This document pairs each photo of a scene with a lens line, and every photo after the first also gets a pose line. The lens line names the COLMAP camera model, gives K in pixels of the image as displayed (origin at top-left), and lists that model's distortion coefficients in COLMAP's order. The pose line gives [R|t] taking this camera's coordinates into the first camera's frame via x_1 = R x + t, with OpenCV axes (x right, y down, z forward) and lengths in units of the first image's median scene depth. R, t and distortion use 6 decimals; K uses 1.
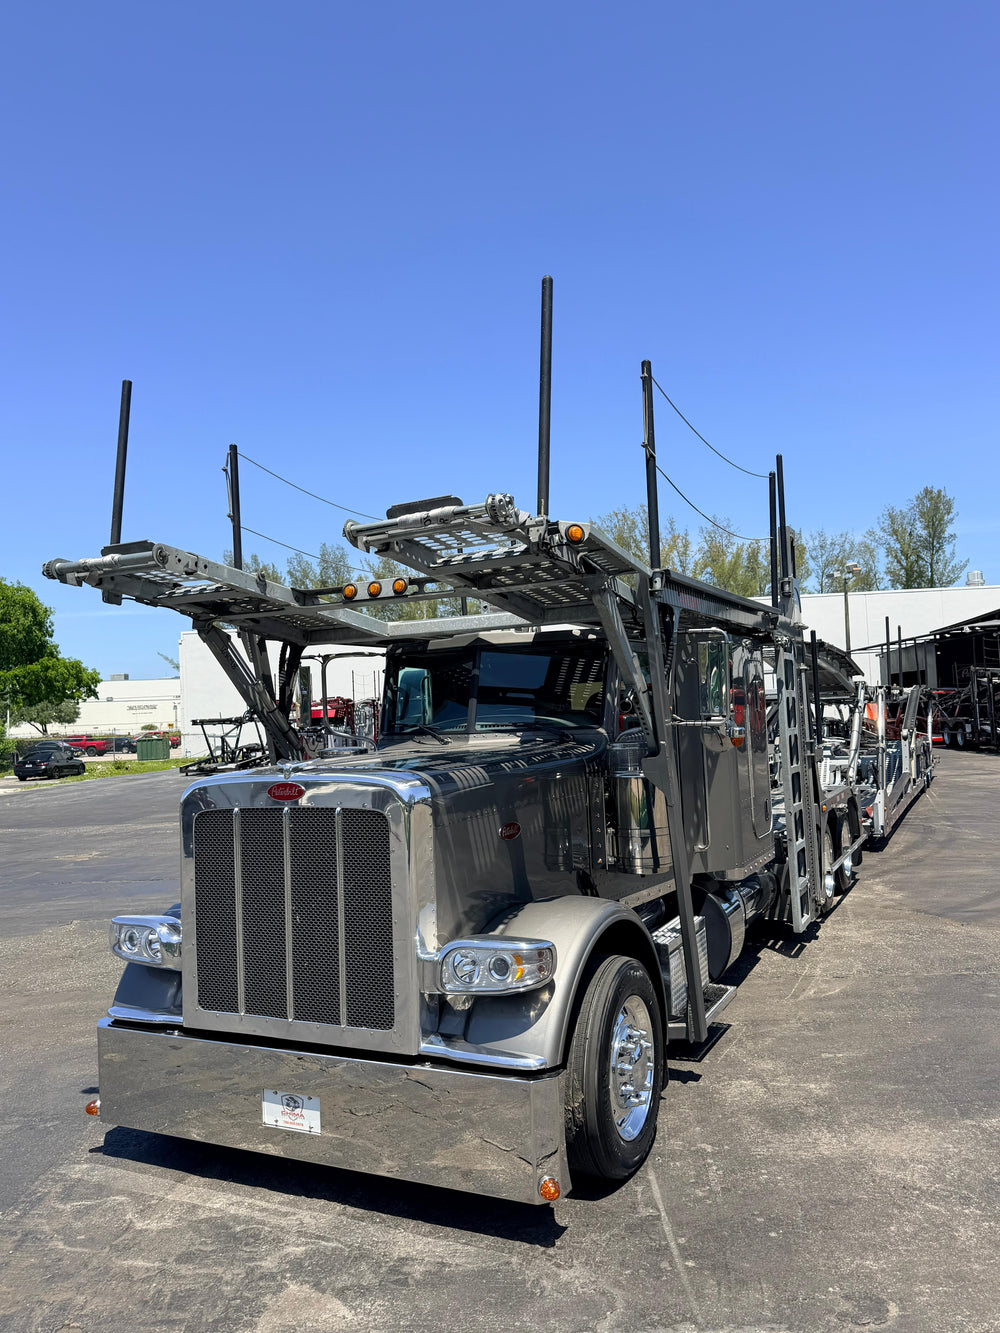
lens RADIAL K [[1013.2, 0, 500.0], [0, 1013.2, 666.5], [0, 0, 1]] dist [0.058762, -0.082670]
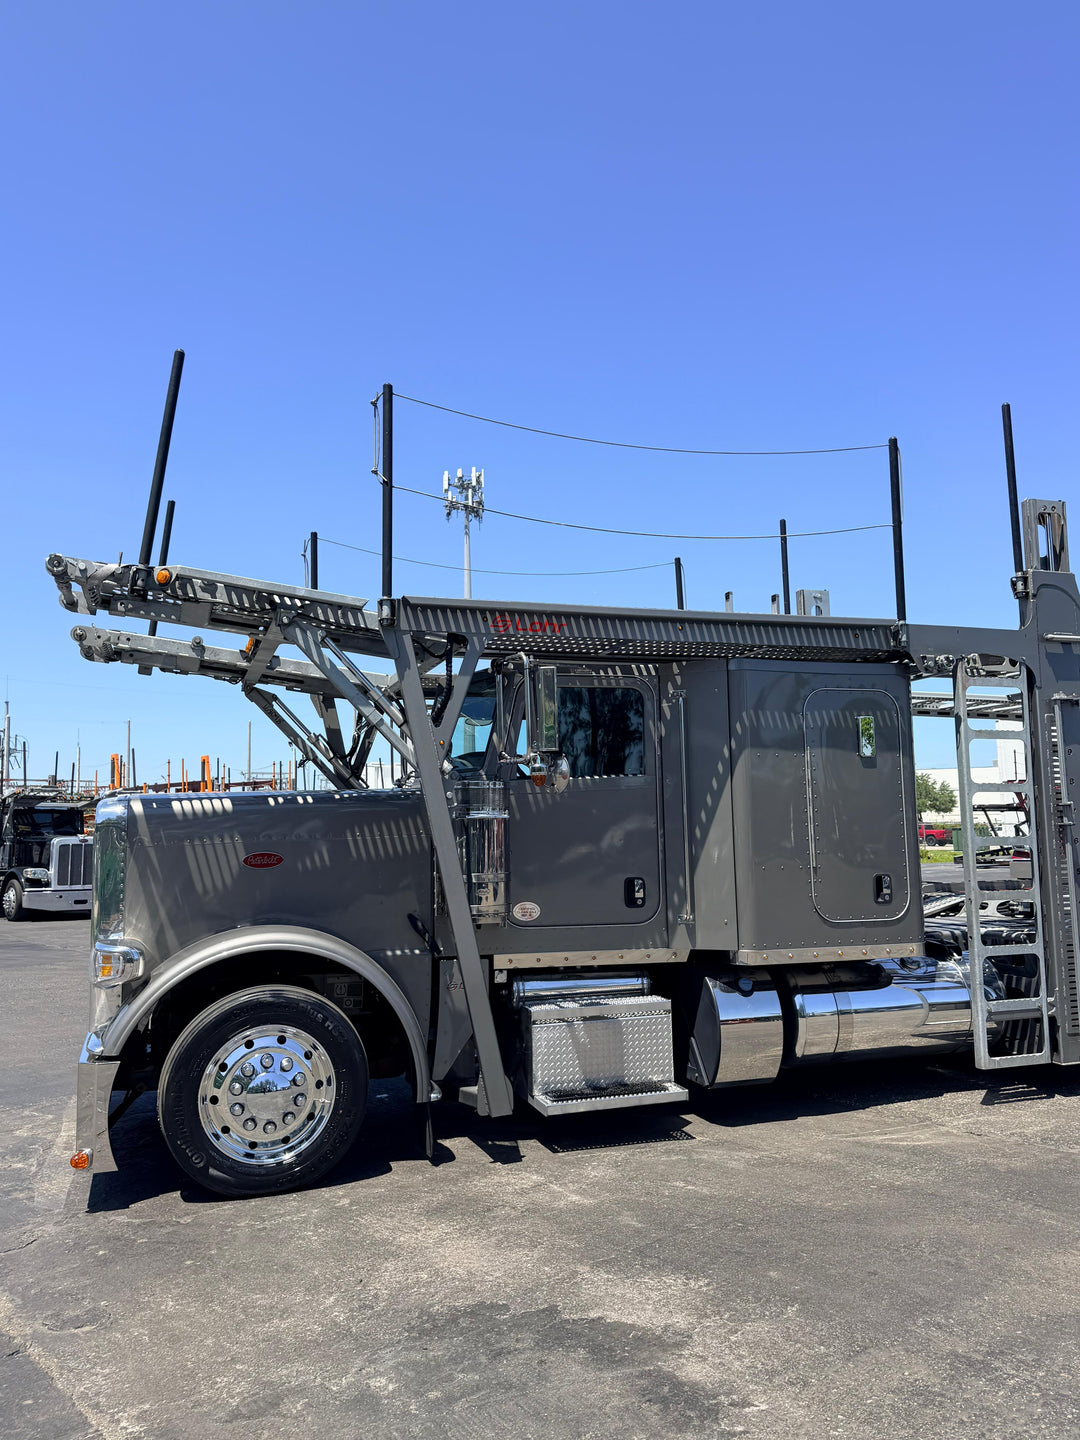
lens RADIAL K [[1094.5, 0, 540.0], [0, 1094.5, 720.0], [0, 0, 1]] dist [0.058762, -0.082670]
pose [[0.709139, -0.045086, -0.703626, 0.963884], [0.023938, 0.998918, -0.039881, 0.064433], [0.704662, 0.011438, 0.709451, 0.363709]]
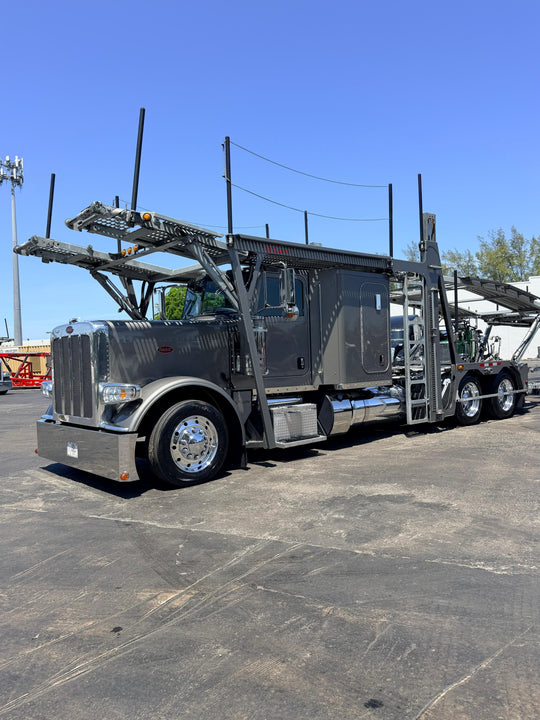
lens RADIAL K [[543.9, 0, 271.3], [0, 543.9, 366.6], [0, 0, 1]] dist [0.056592, -0.005862]
pose [[0.925190, 0.016007, -0.379166, 0.679913], [0.014939, 0.996800, 0.078533, 0.099258], [0.379209, -0.078322, 0.921990, -0.081637]]
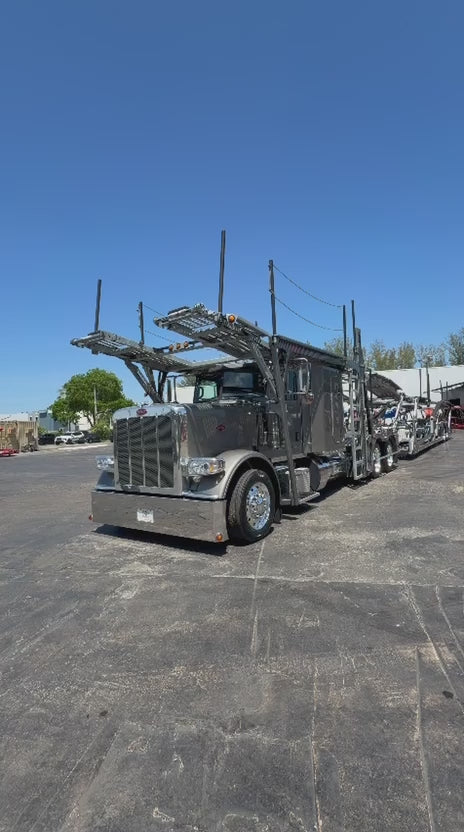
lens RADIAL K [[392.2, 0, 231.7], [0, 392.2, 422.8], [0, 0, 1]] dist [-0.013246, -0.000107]
pose [[0.988342, -0.003661, -0.152207, 0.195771], [0.011480, 0.998657, 0.050524, 0.086708], [0.151818, -0.051682, 0.987056, -0.086504]]
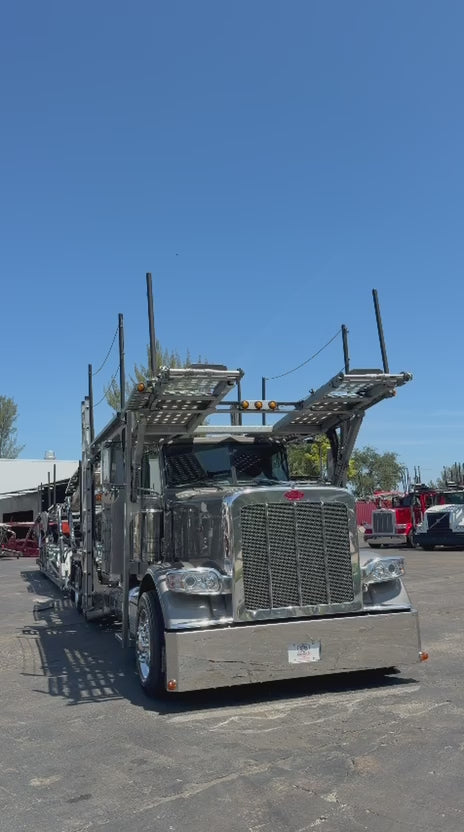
lens RADIAL K [[693.3, 0, 232.0], [0, 693.3, 416.0], [0, 0, 1]] dist [0.083319, -0.002499]
pose [[0.723219, 0.119197, 0.680254, -1.108807], [-0.021365, 0.988383, -0.150475, 0.156063], [-0.690288, 0.094293, 0.717364, 0.048813]]
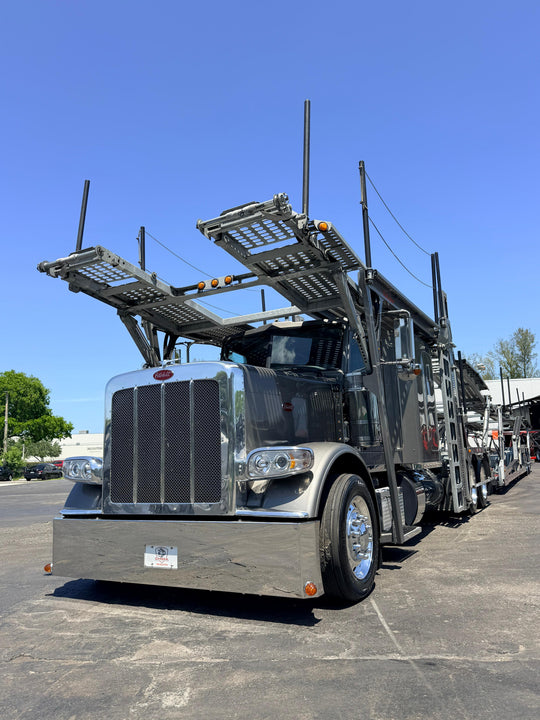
lens RADIAL K [[547.3, 0, 270.0], [0, 547.3, 360.0], [0, 0, 1]] dist [0.056598, -0.083487]
pose [[0.999411, -0.001560, -0.034277, 0.009817], [-0.002751, 0.992106, -0.125371, 0.187965], [0.034202, 0.125392, 0.991518, 0.037473]]
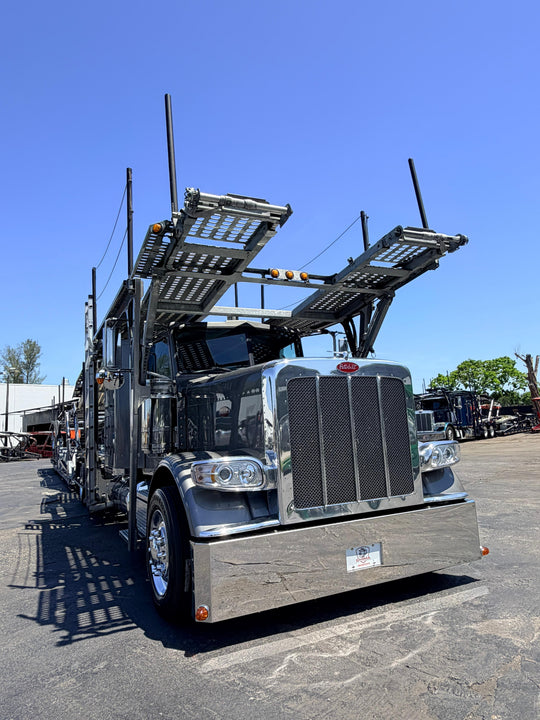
lens RADIAL K [[481.9, 0, 271.8], [0, 481.9, 365.9], [0, 0, 1]] dist [0.000281, 0.000756]
pose [[0.614728, 0.114851, 0.780332, -0.793438], [-0.009241, 0.990322, -0.138478, 0.202060], [-0.788685, 0.077915, 0.609840, 0.524712]]
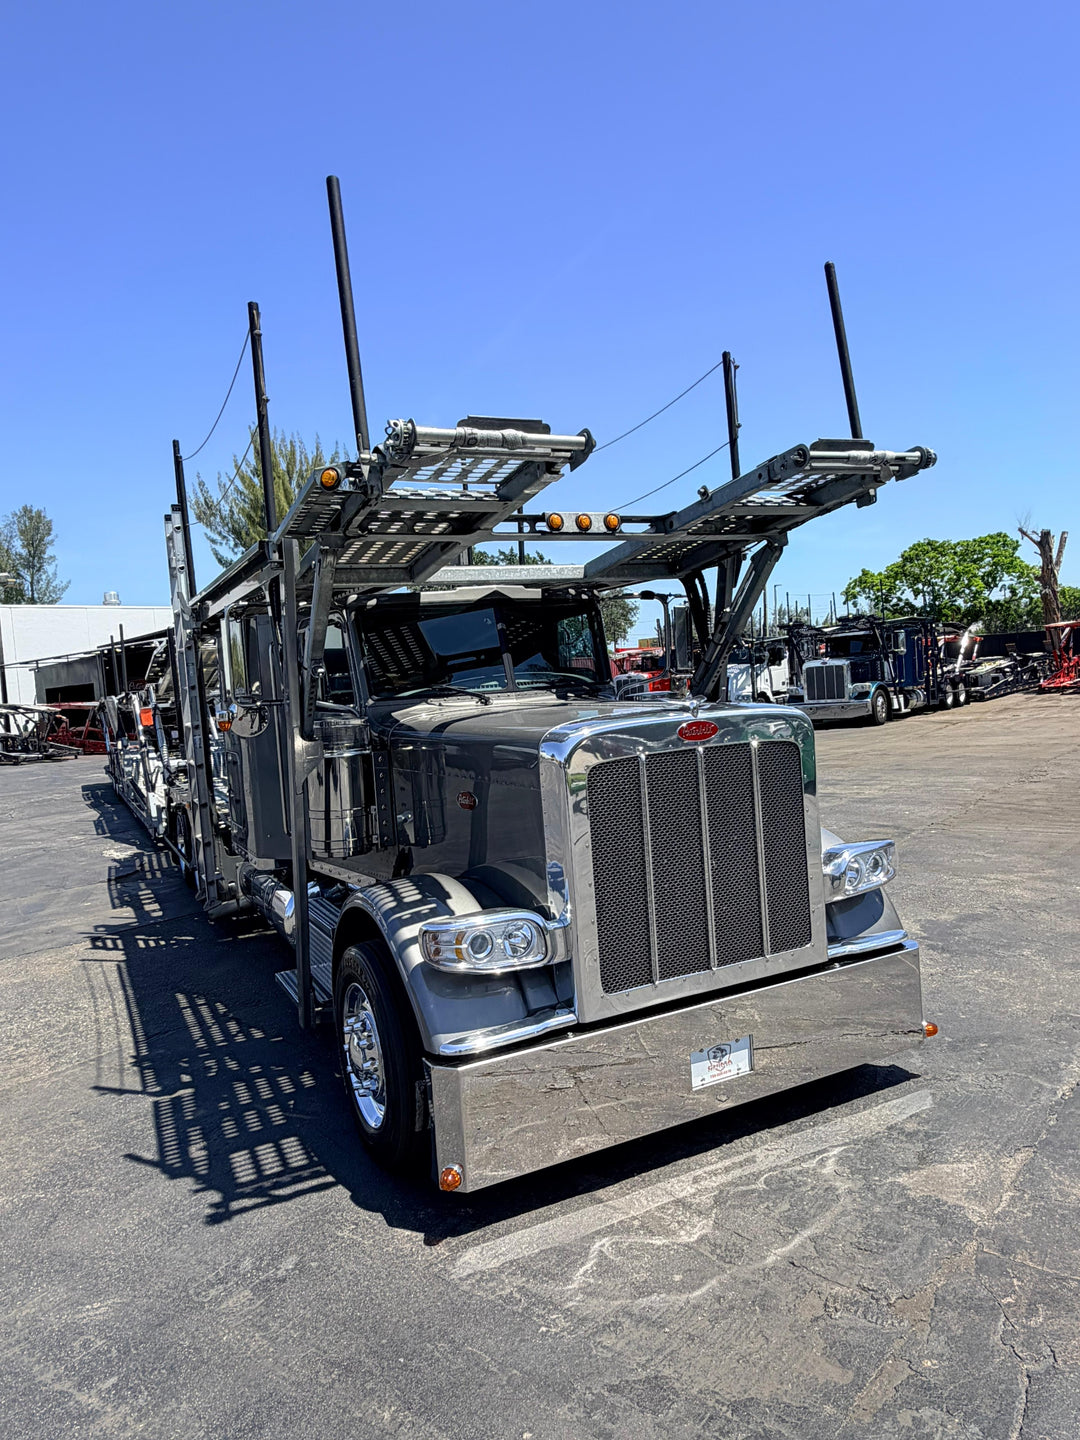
lens RADIAL K [[961.6, 0, 539.0], [0, 961.6, 734.8], [0, 0, 1]] dist [-0.001353, 0.000167]
pose [[0.606110, -0.047130, 0.793984, -0.849881], [0.007889, 0.998550, 0.053251, 0.068839], [-0.795342, -0.026012, 0.605603, 0.508913]]
